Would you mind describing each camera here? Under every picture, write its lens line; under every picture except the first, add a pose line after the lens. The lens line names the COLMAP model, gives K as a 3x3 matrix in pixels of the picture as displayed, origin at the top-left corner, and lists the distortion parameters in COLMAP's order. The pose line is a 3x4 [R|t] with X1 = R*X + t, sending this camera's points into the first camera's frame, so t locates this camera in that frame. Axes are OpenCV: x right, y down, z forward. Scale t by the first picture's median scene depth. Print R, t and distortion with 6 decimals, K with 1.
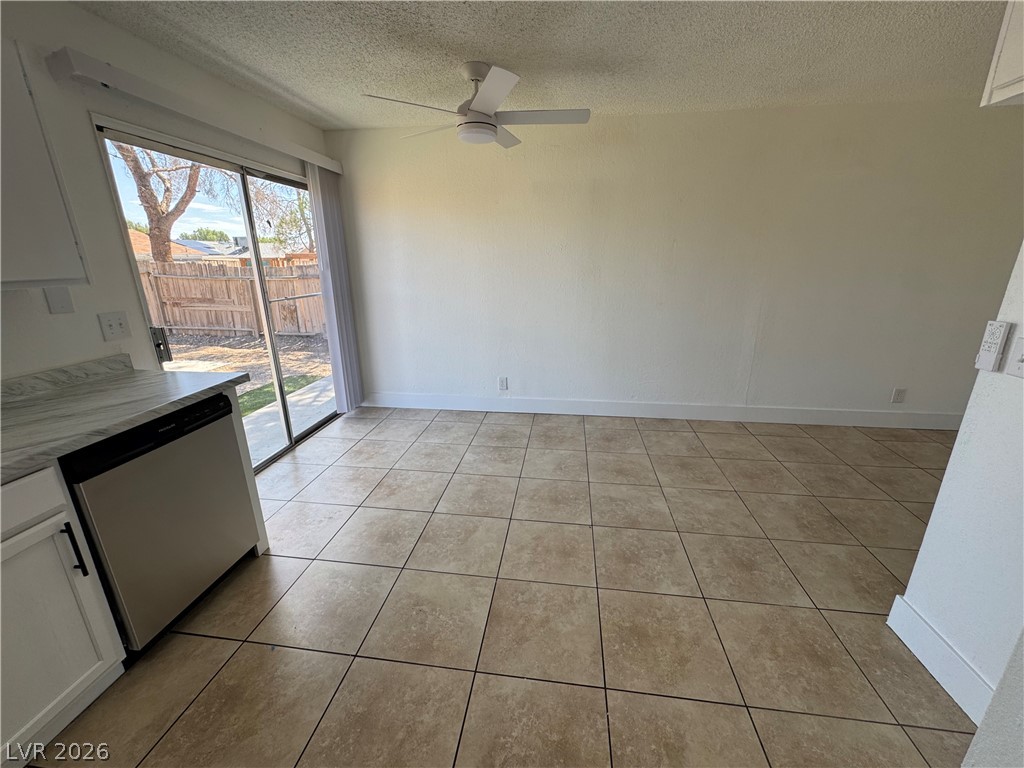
lens RADIAL K [[410.4, 0, 511.5], [0, 410.4, 382.4], [0, 0, 1]] dist [-0.005936, 0.001389]
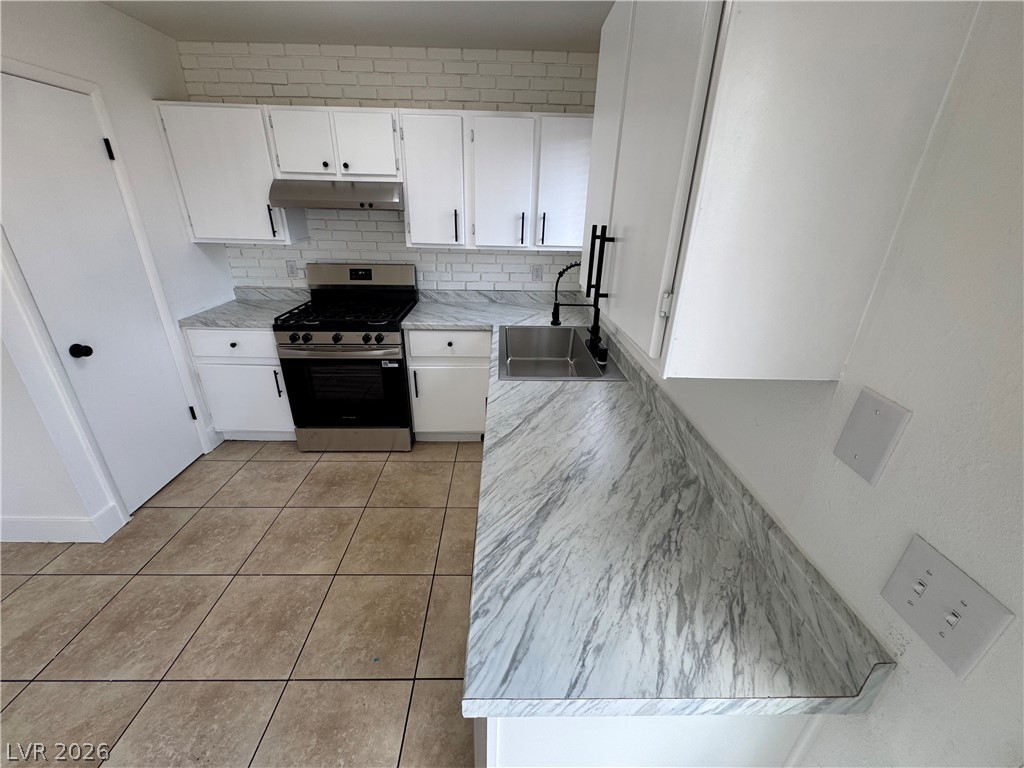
lens RADIAL K [[410.4, 0, 512.2], [0, 410.4, 383.5], [0, 0, 1]] dist [-0.005936, 0.001389]
pose [[-0.988351, 0.046333, -0.144966, -0.394693], [-0.059266, 0.760166, 0.647020, -0.262361], [0.140176, 0.648075, -0.748565, 0.663976]]
